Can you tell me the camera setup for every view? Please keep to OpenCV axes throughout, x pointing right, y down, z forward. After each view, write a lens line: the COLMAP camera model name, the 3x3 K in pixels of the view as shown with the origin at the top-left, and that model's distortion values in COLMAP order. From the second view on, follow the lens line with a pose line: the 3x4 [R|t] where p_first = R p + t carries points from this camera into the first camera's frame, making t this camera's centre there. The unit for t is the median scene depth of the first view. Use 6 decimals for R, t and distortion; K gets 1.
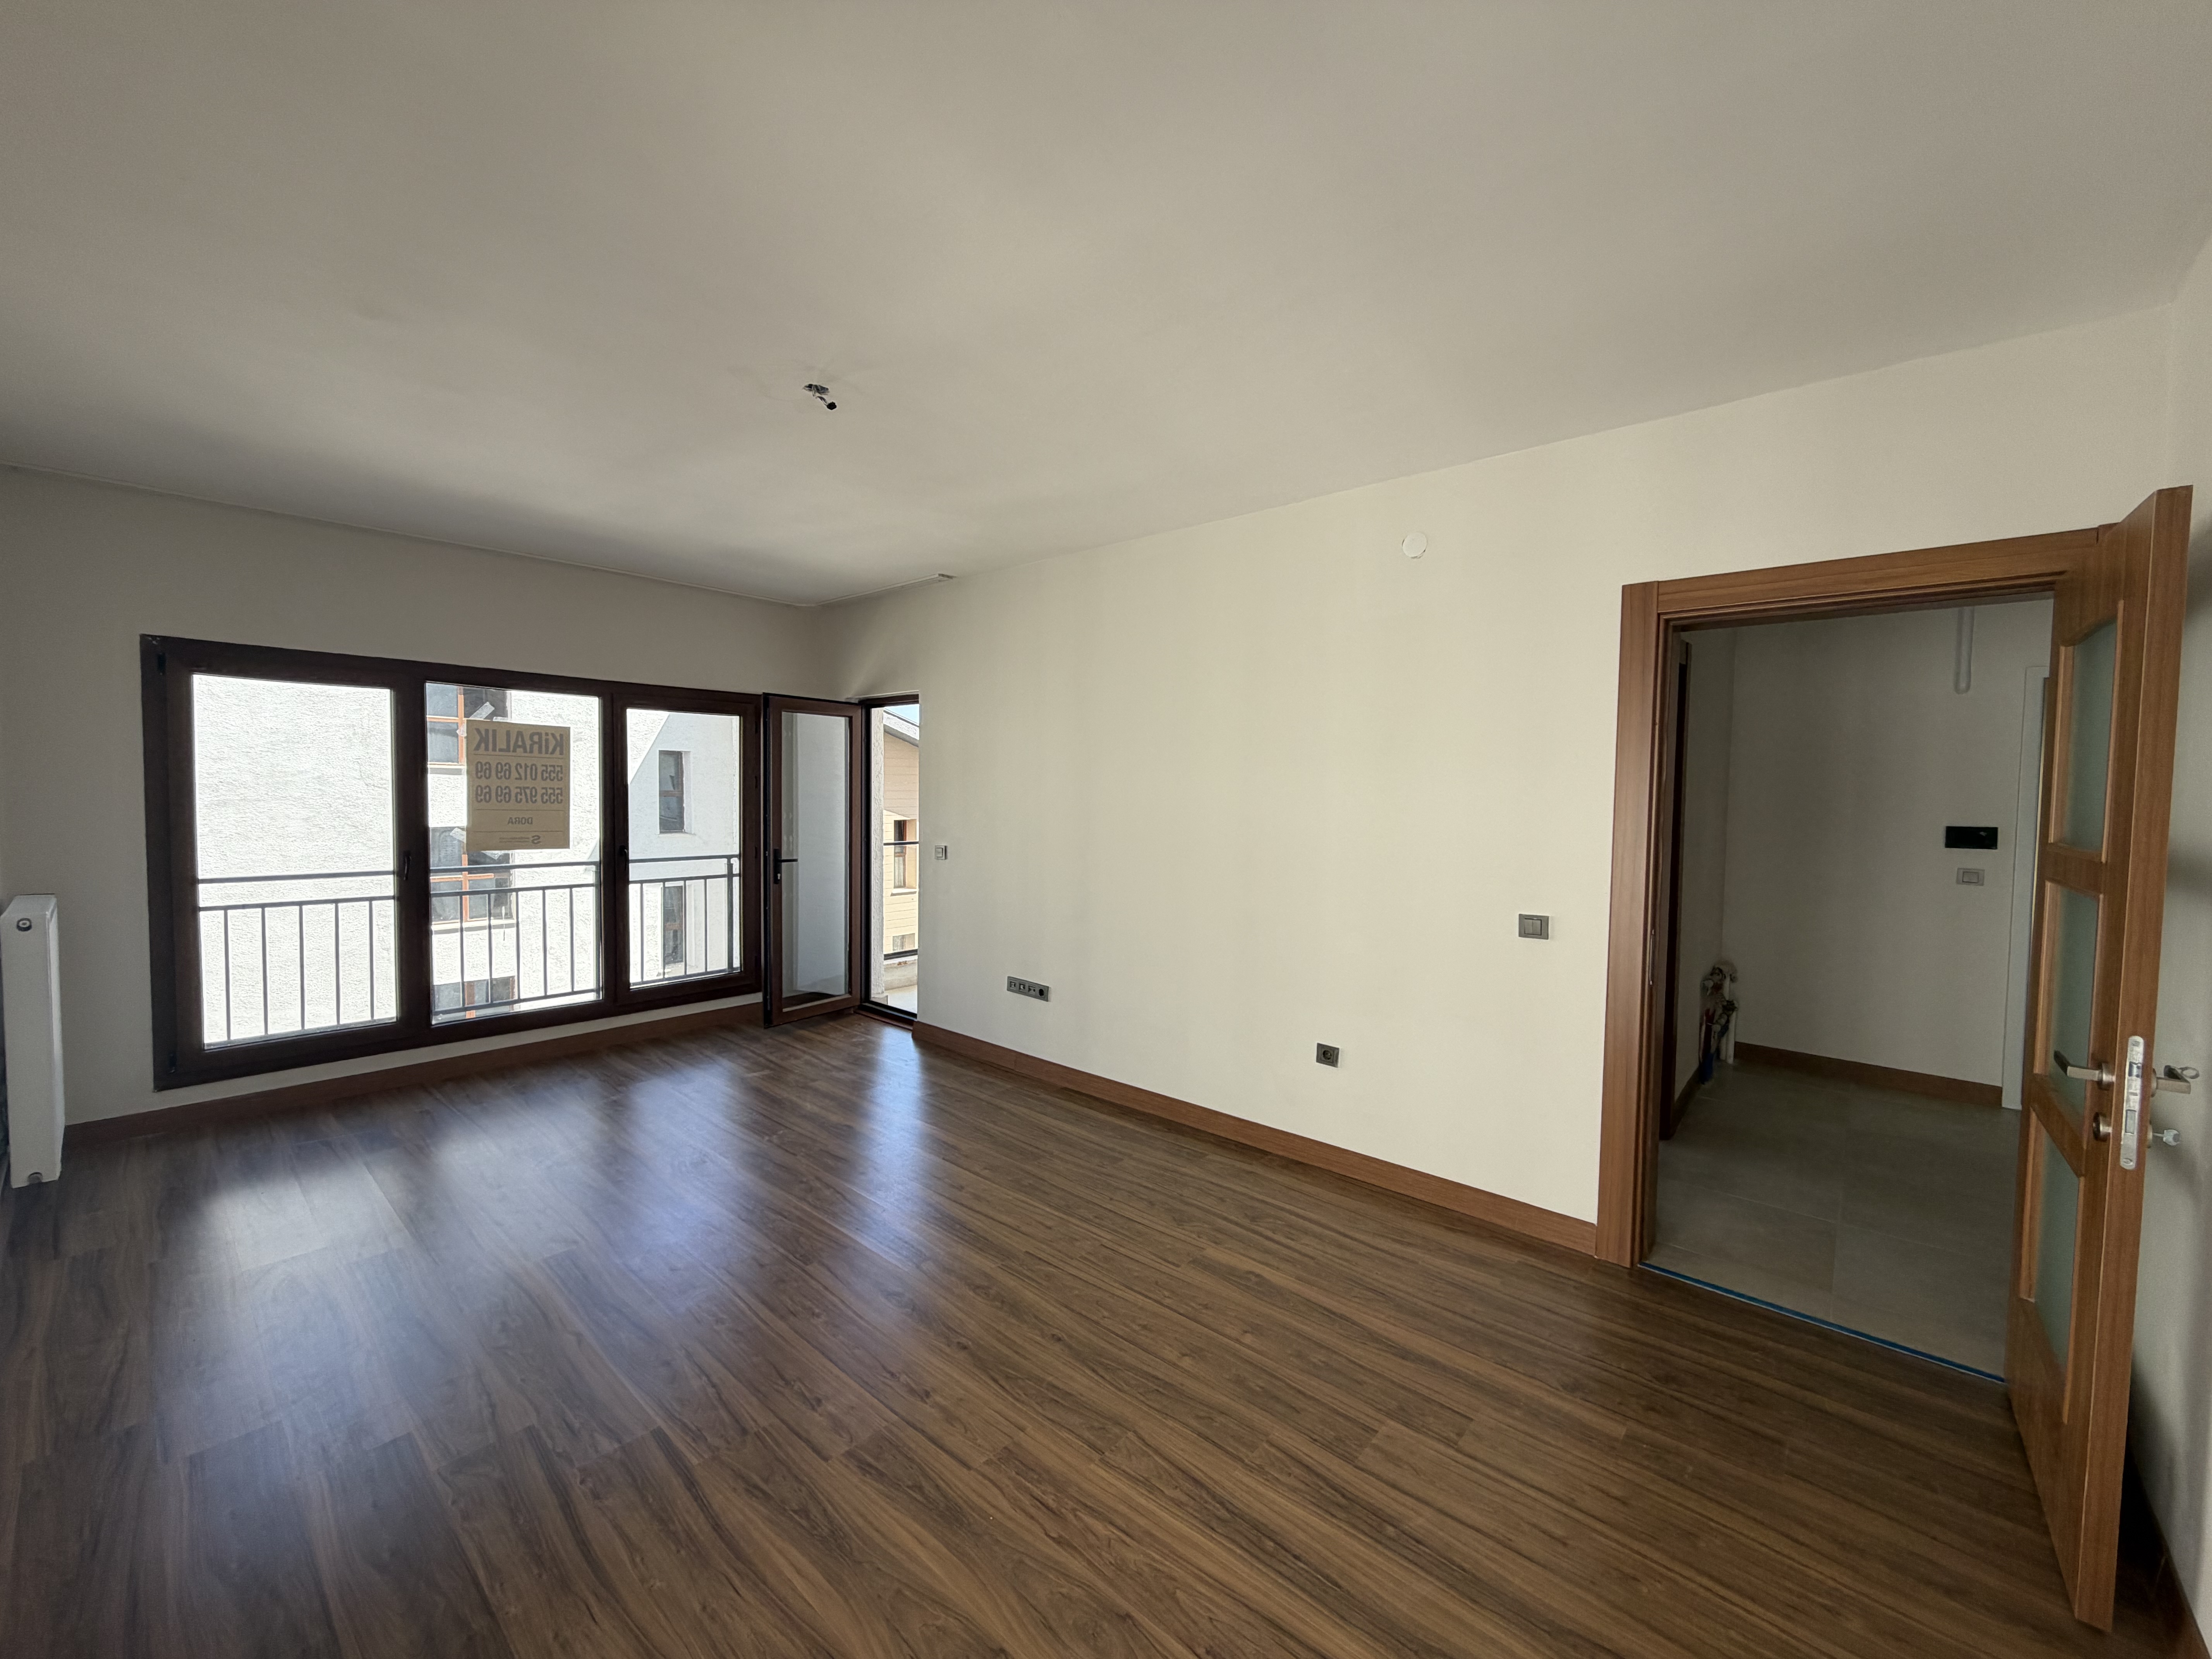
lens RADIAL K [[884.7, 0, 1106.0], [0, 884.7, 829.5], [0, 0, 1]] dist [0.001060, 0.000288]
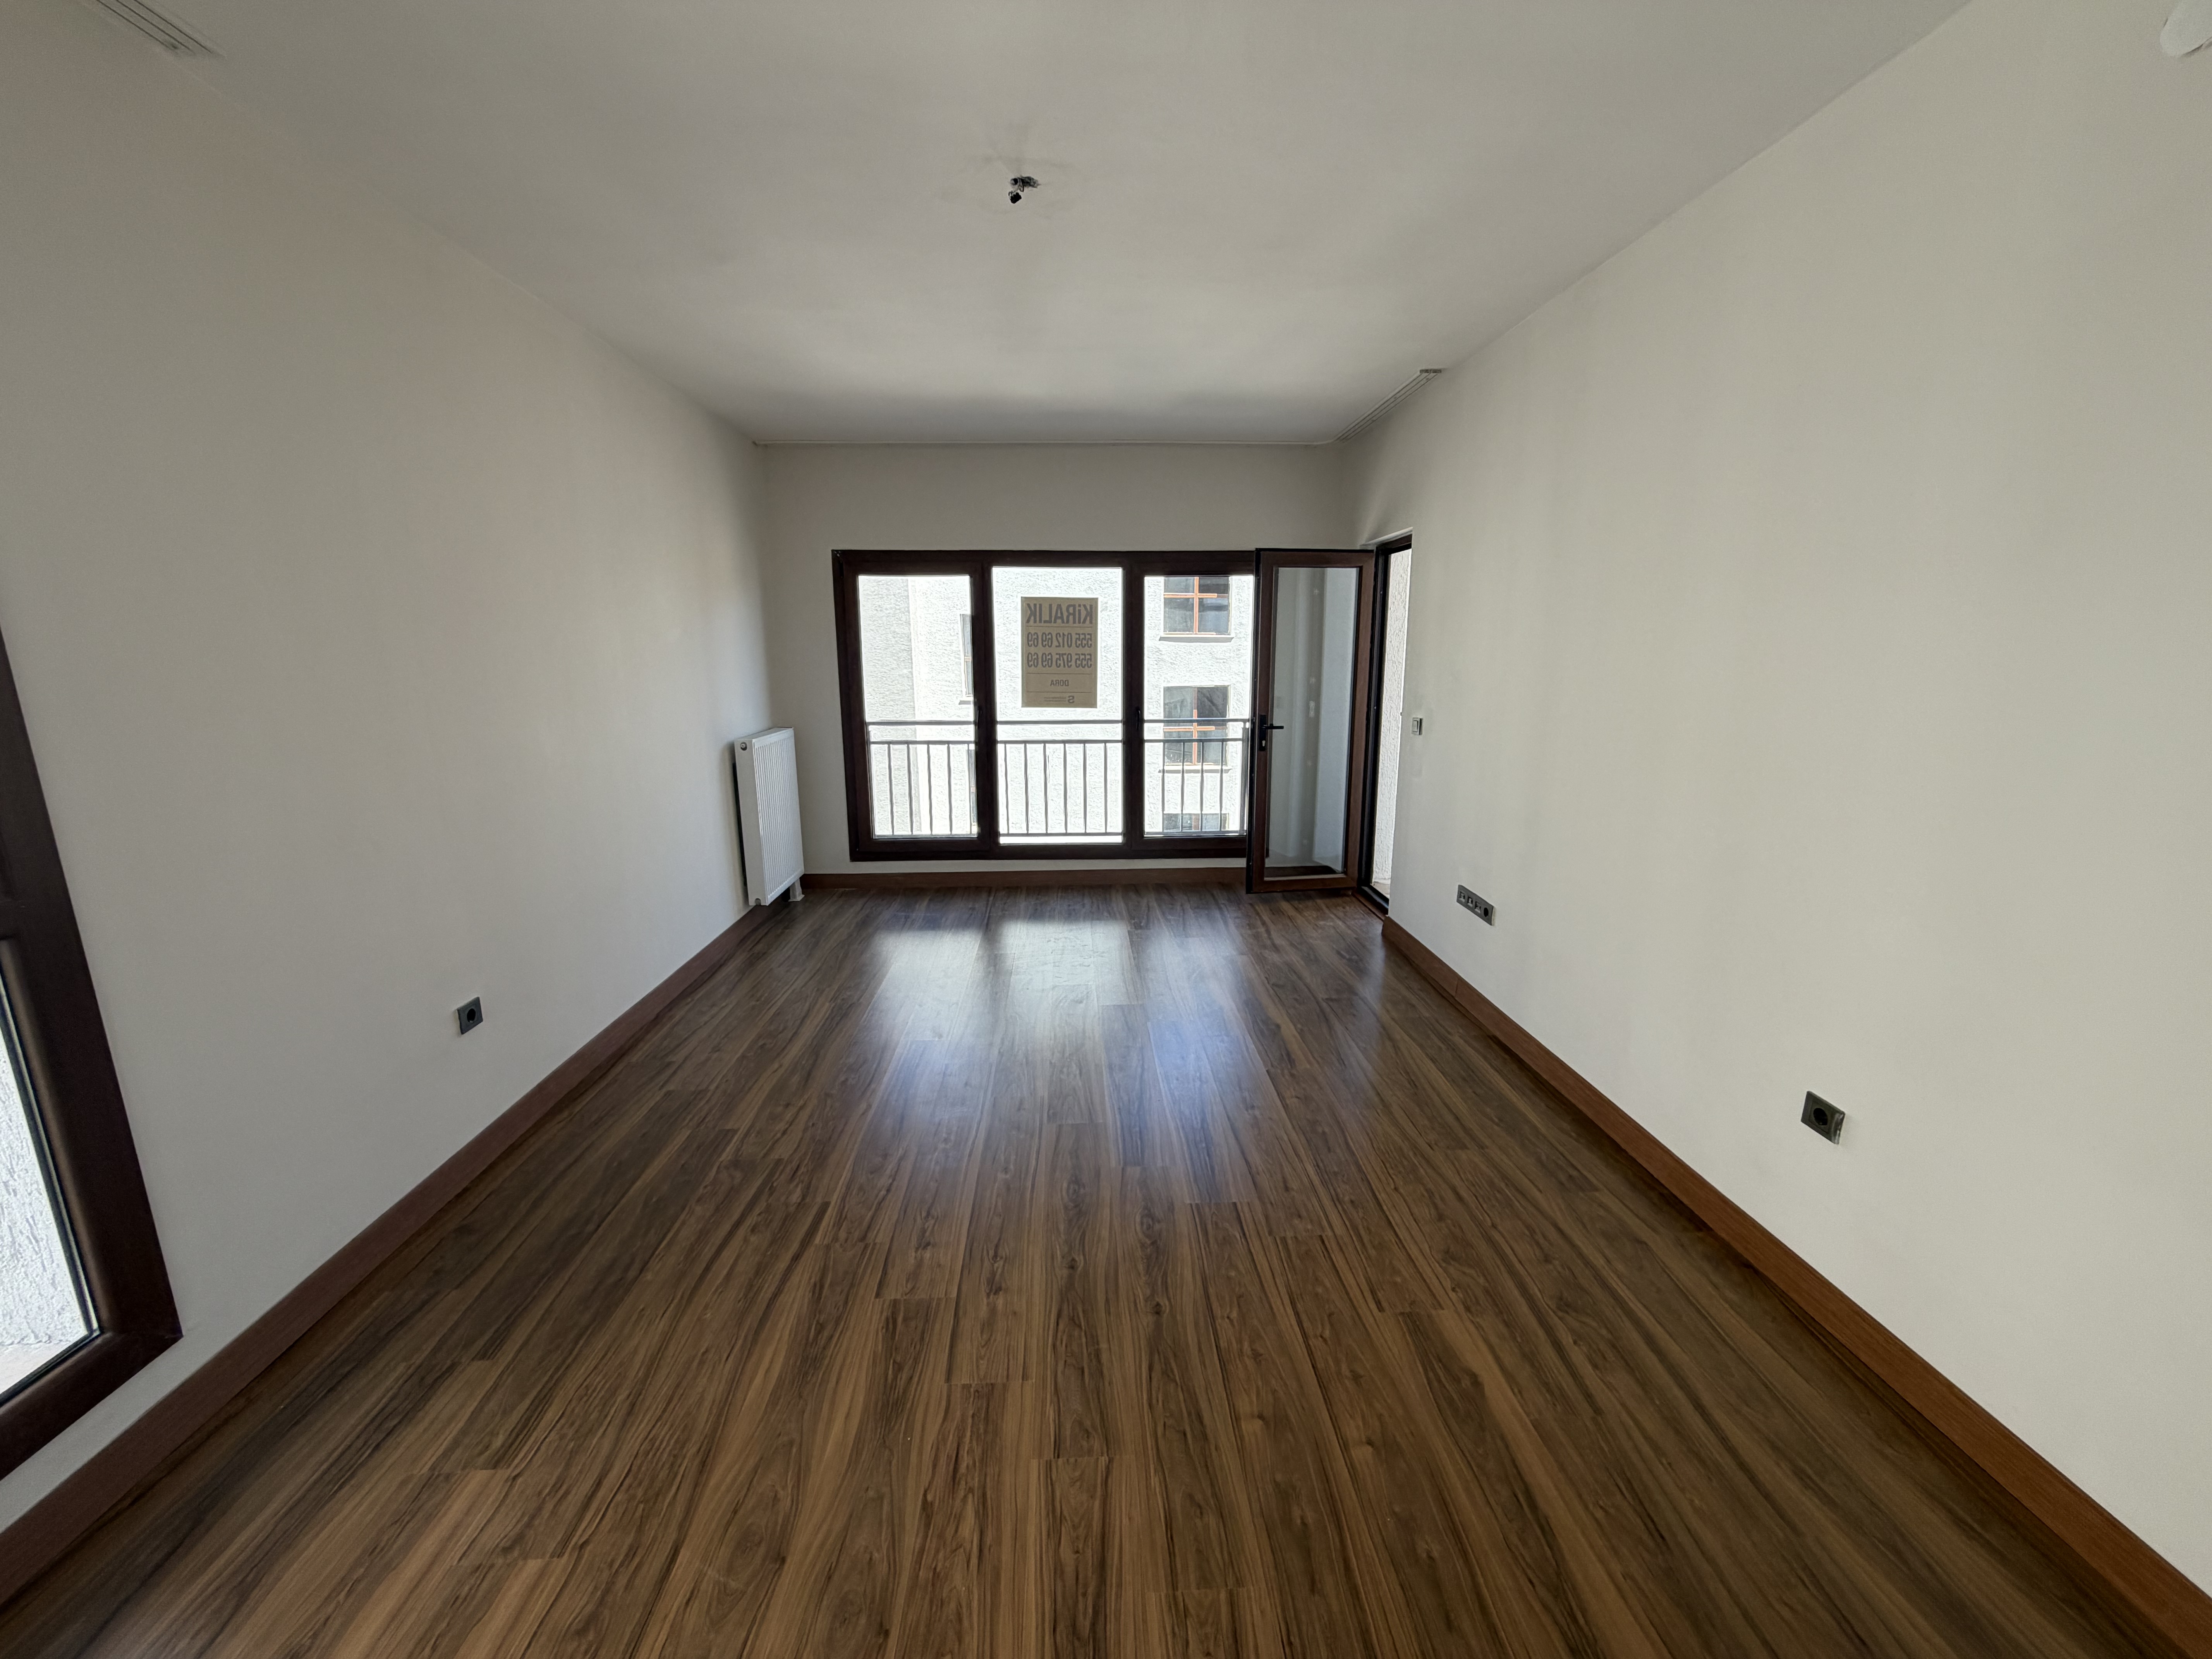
lens RADIAL K [[884.7, 0, 1106.0], [0, 884.7, 829.5], [0, 0, 1]] dist [0.001060, 0.000288]
pose [[0.688254, 0.128845, -0.713936, 0.286430], [-0.016853, 0.986676, 0.161820, -0.010462], [0.725274, -0.099341, 0.681256, 0.269771]]
